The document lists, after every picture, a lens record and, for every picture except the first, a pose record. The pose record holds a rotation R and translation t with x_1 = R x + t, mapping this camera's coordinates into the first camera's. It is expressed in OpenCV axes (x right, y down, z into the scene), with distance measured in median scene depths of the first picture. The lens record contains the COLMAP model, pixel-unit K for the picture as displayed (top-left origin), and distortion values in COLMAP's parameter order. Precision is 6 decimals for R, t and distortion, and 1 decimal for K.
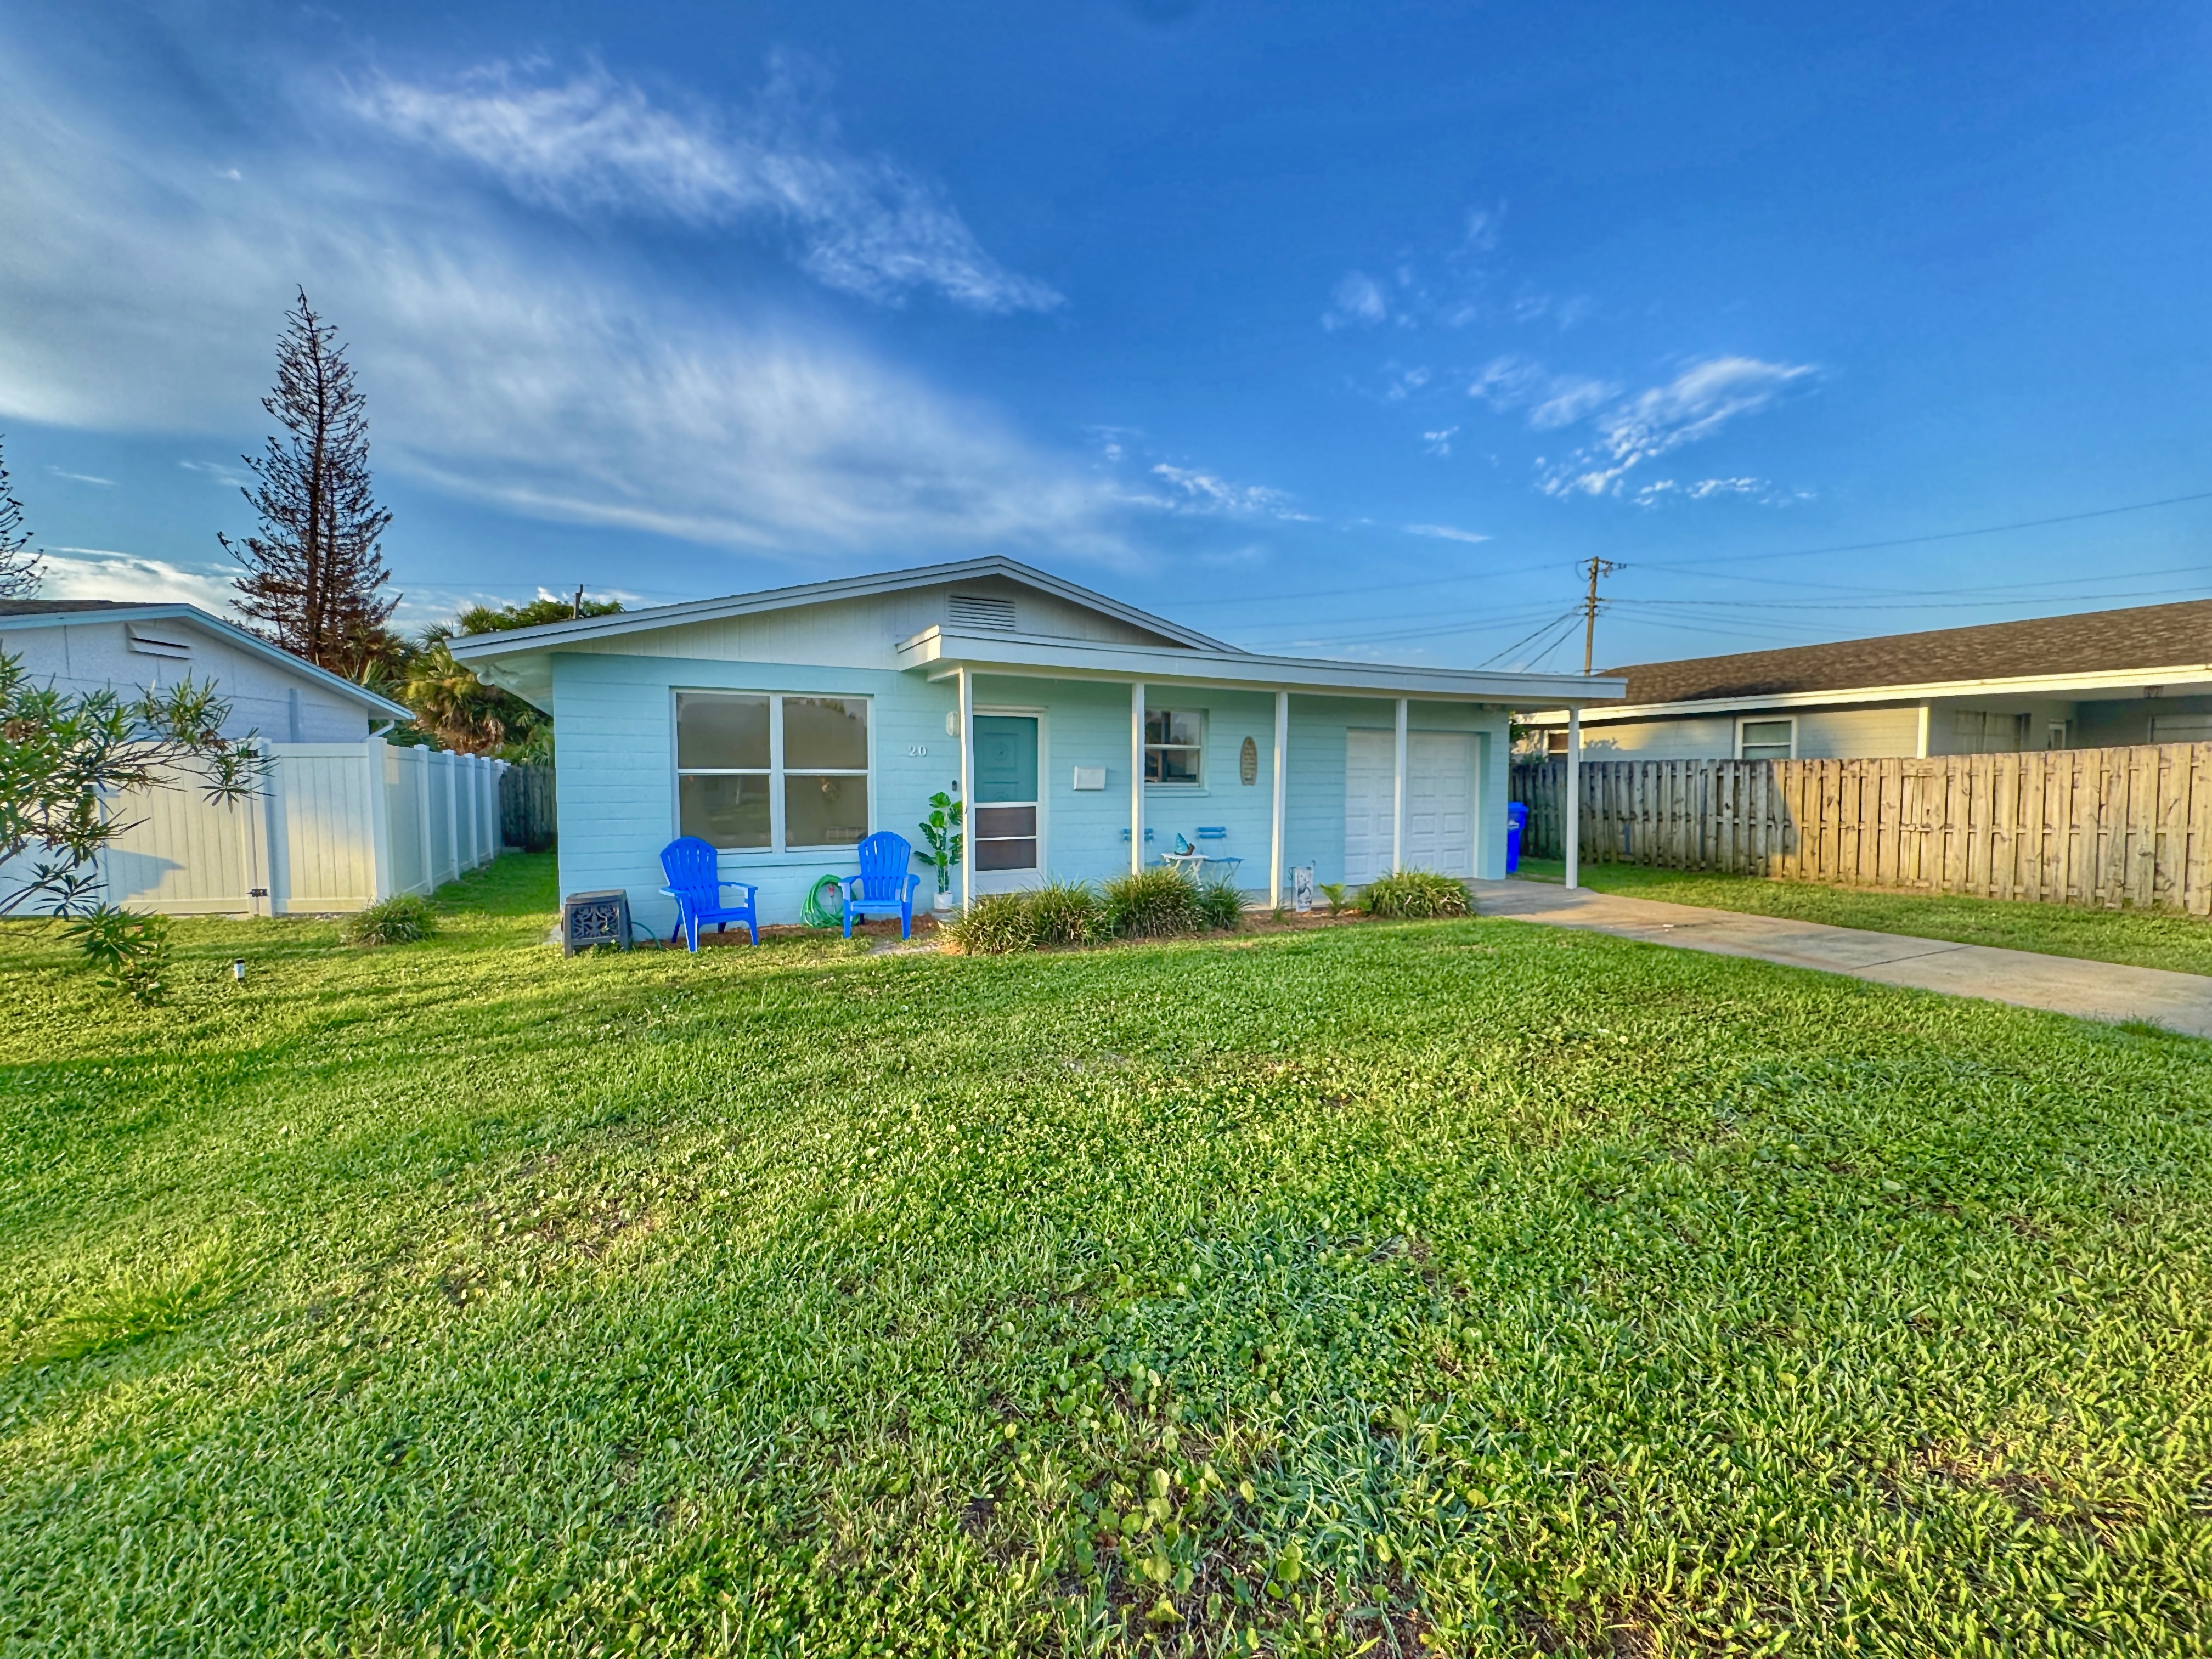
lens RADIAL K [[880.5, 0, 1100.2], [0, 880.5, 838.3], [0, 0, 1]] dist [-0.000523, 0.000351]
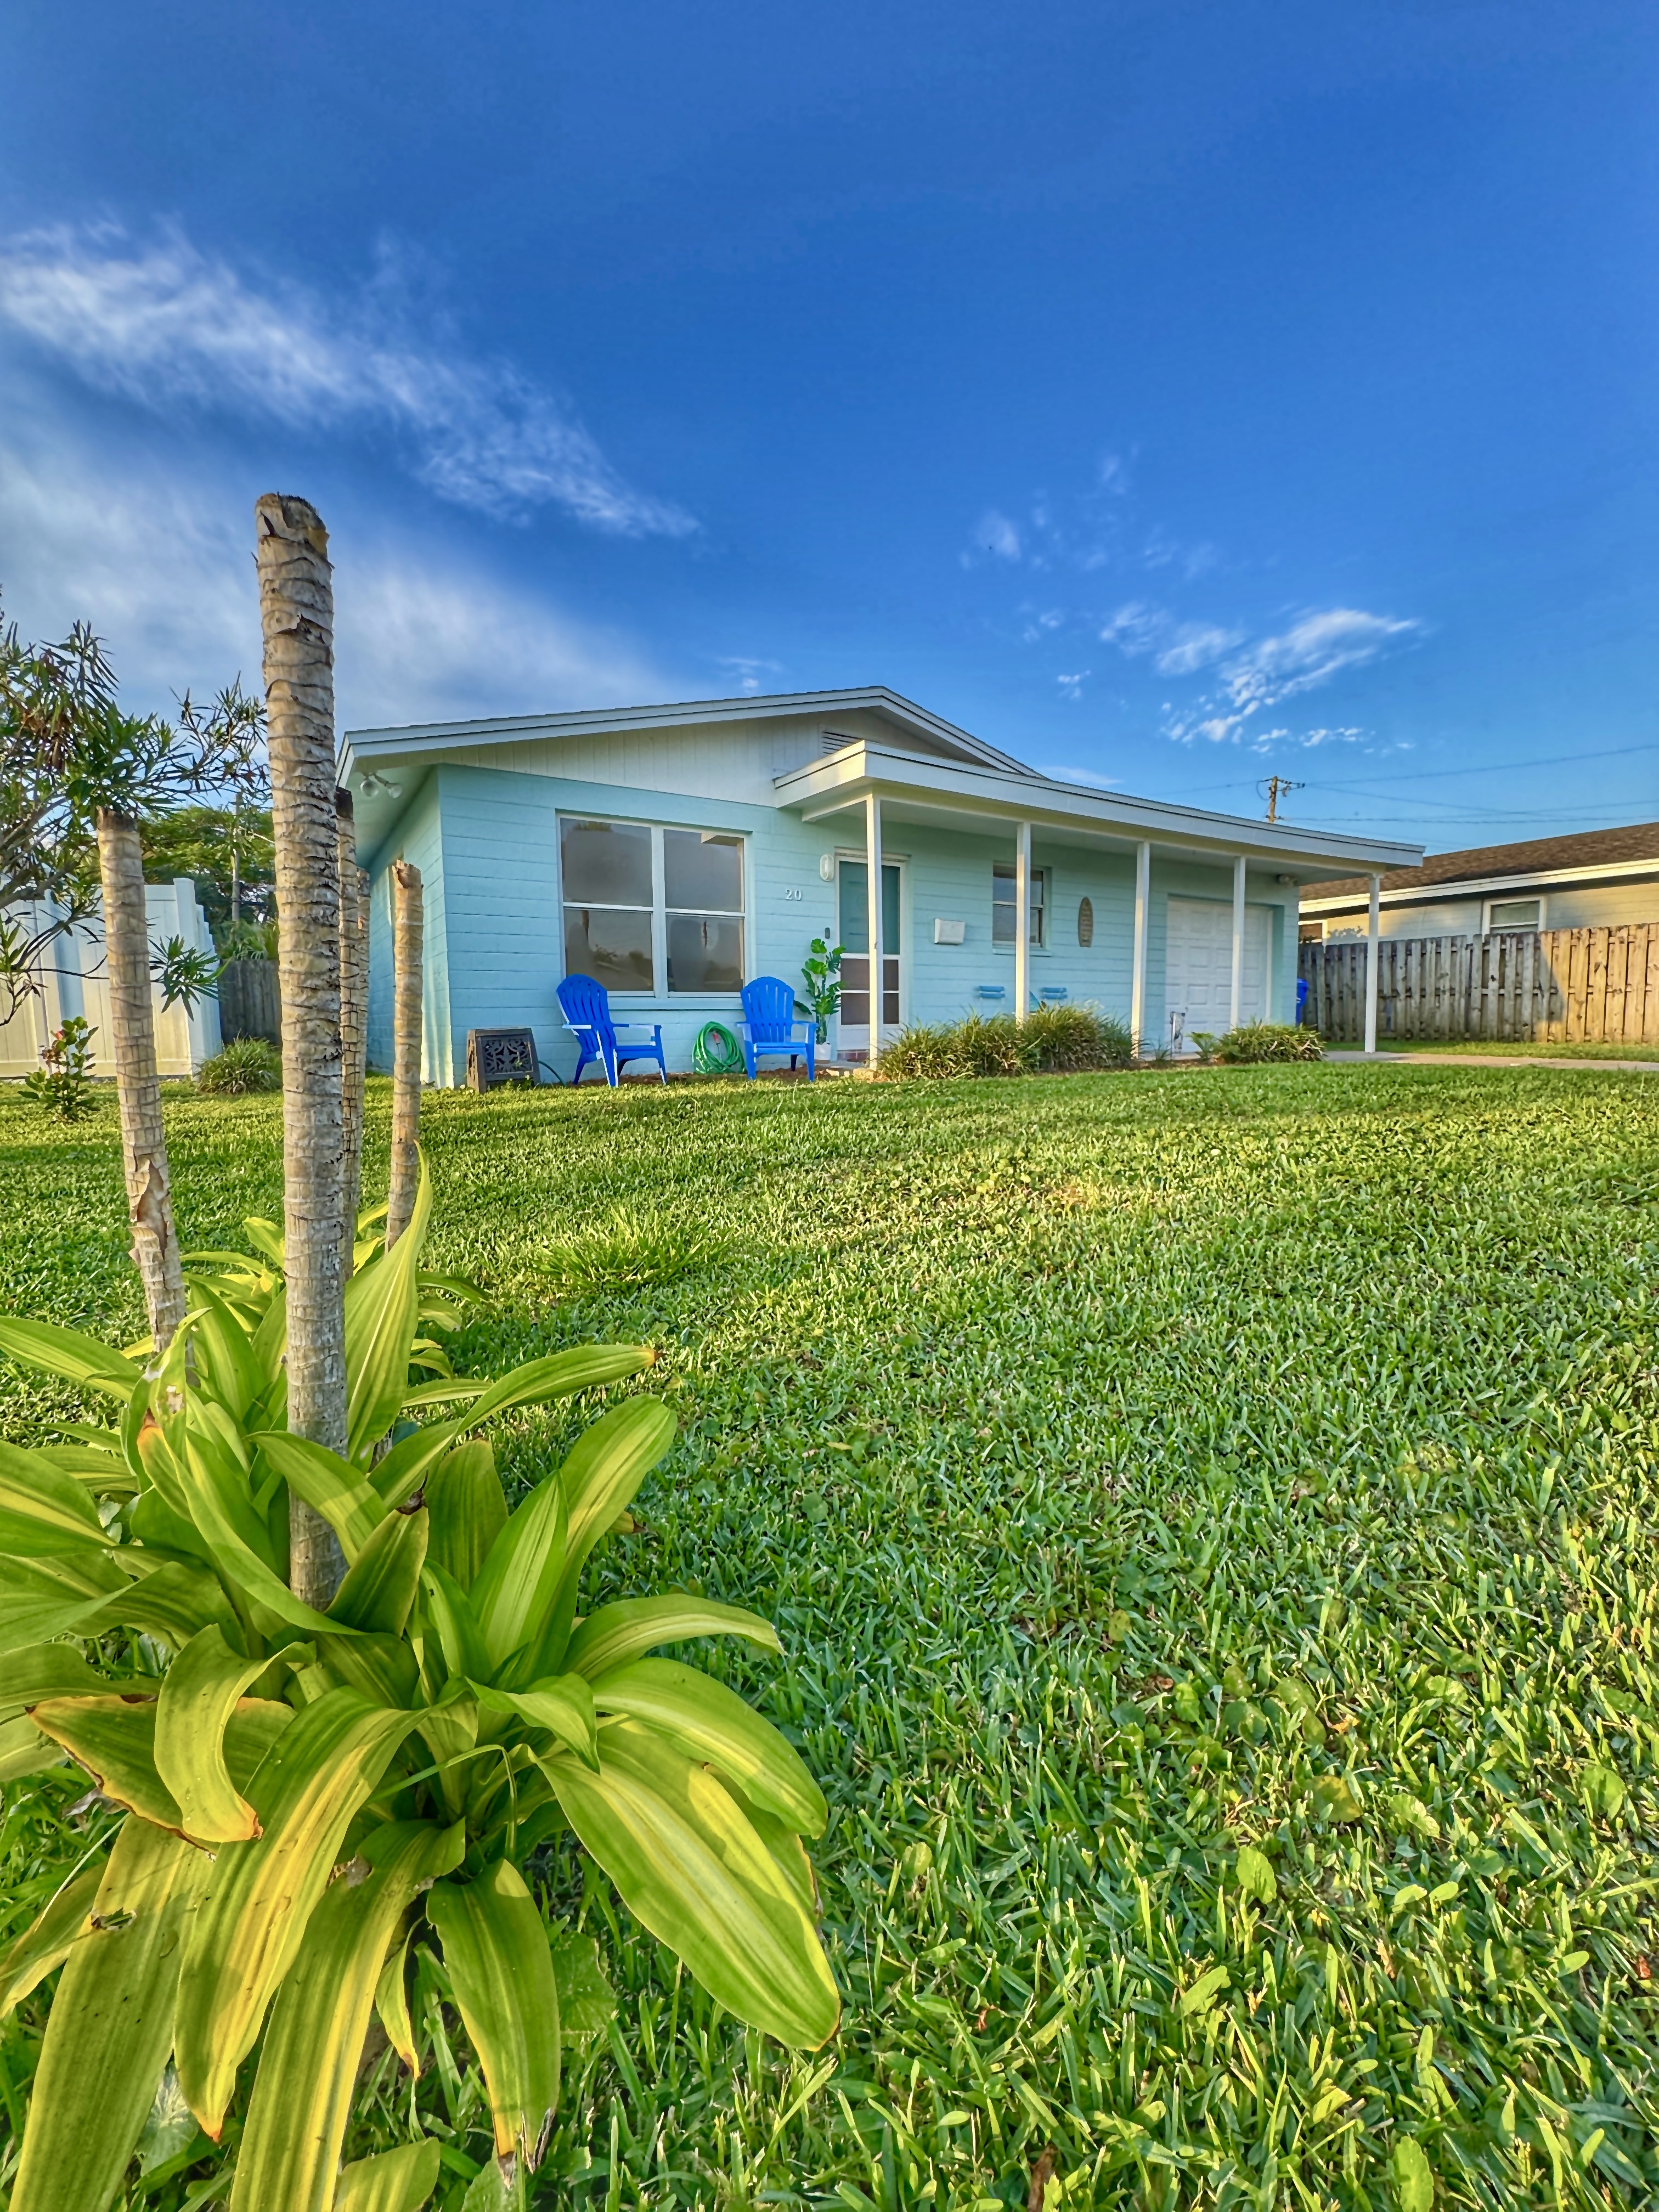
lens RADIAL K [[880.5, 0, 829.5], [0, 880.5, 1106.0], [0, 0, 1]] dist [-0.000523, 0.000351]
pose [[0.994596, -0.020655, 0.101743, -0.108506], [0.017854, 0.999438, 0.028359, 0.041551], [-0.102272, -0.026389, 0.994406, 0.015704]]
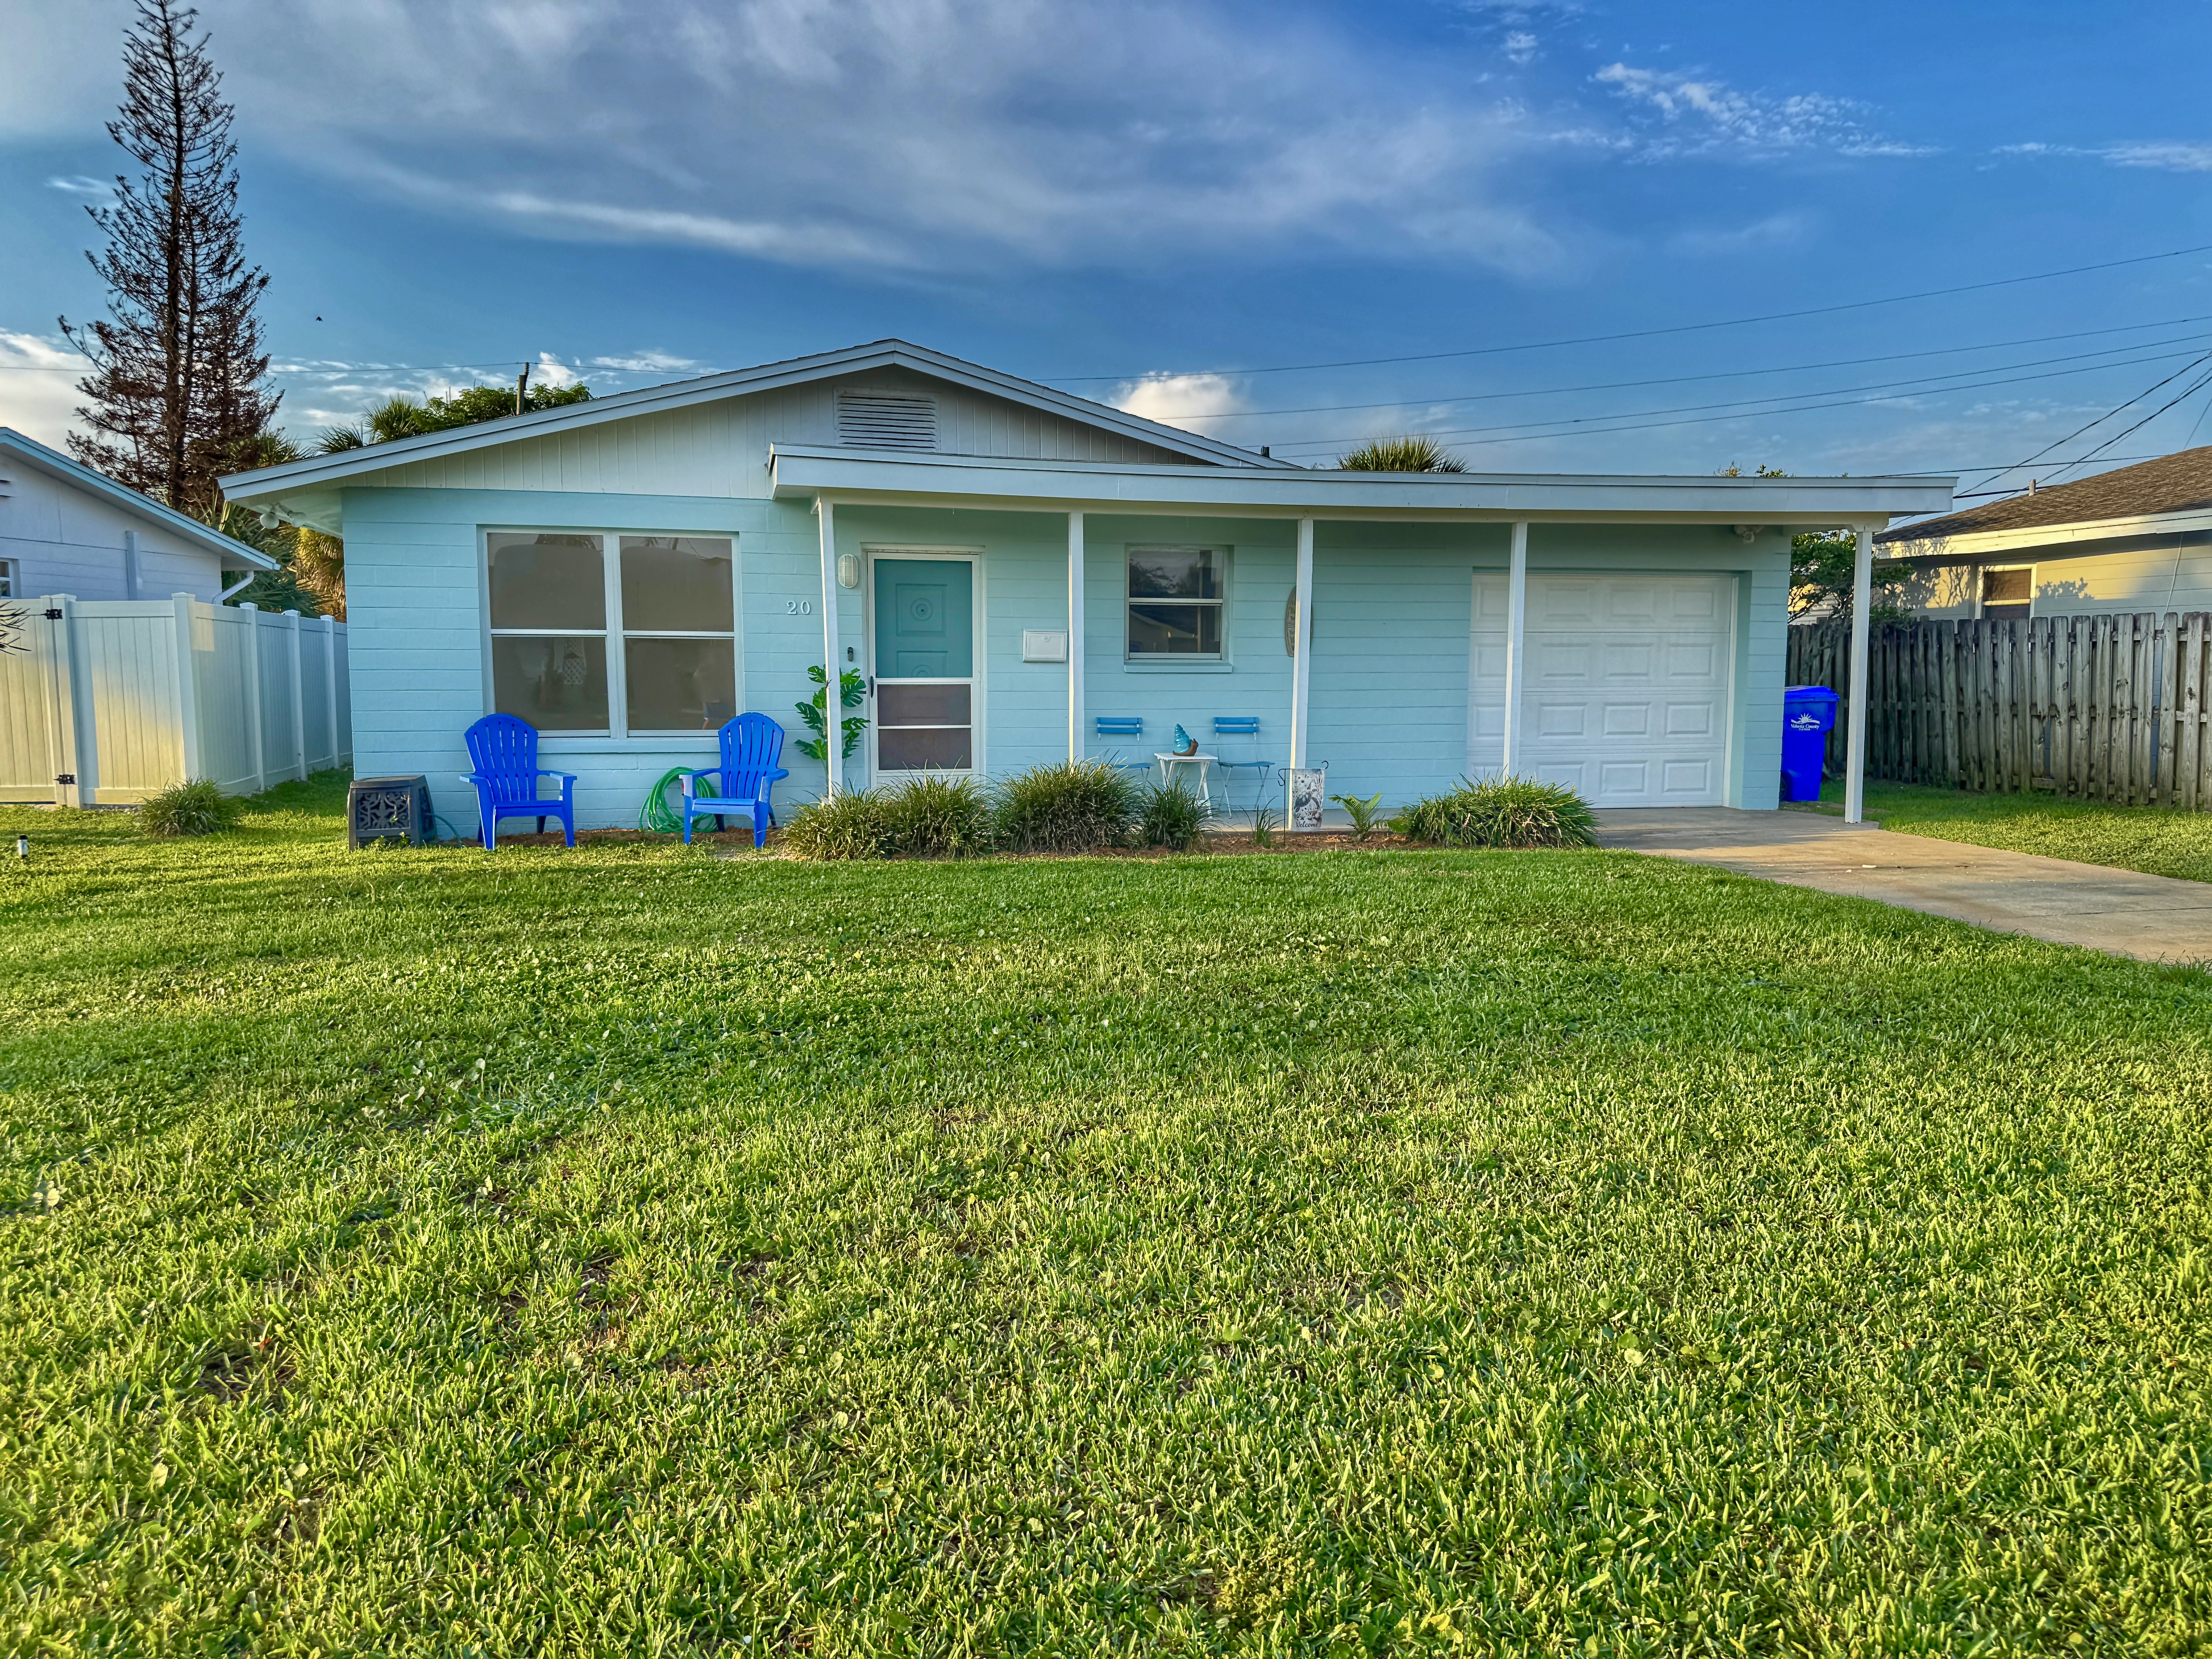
lens RADIAL K [[1567.6, 0, 1100.7], [0, 1567.6, 840.3], [0, 0, 1]] dist [0.018162, -0.007405]
pose [[0.974891, 0.026124, -0.221146, 0.139332], [-0.016282, 0.998799, 0.046214, 0.013785], [0.222087, -0.041453, 0.974145, -0.102725]]
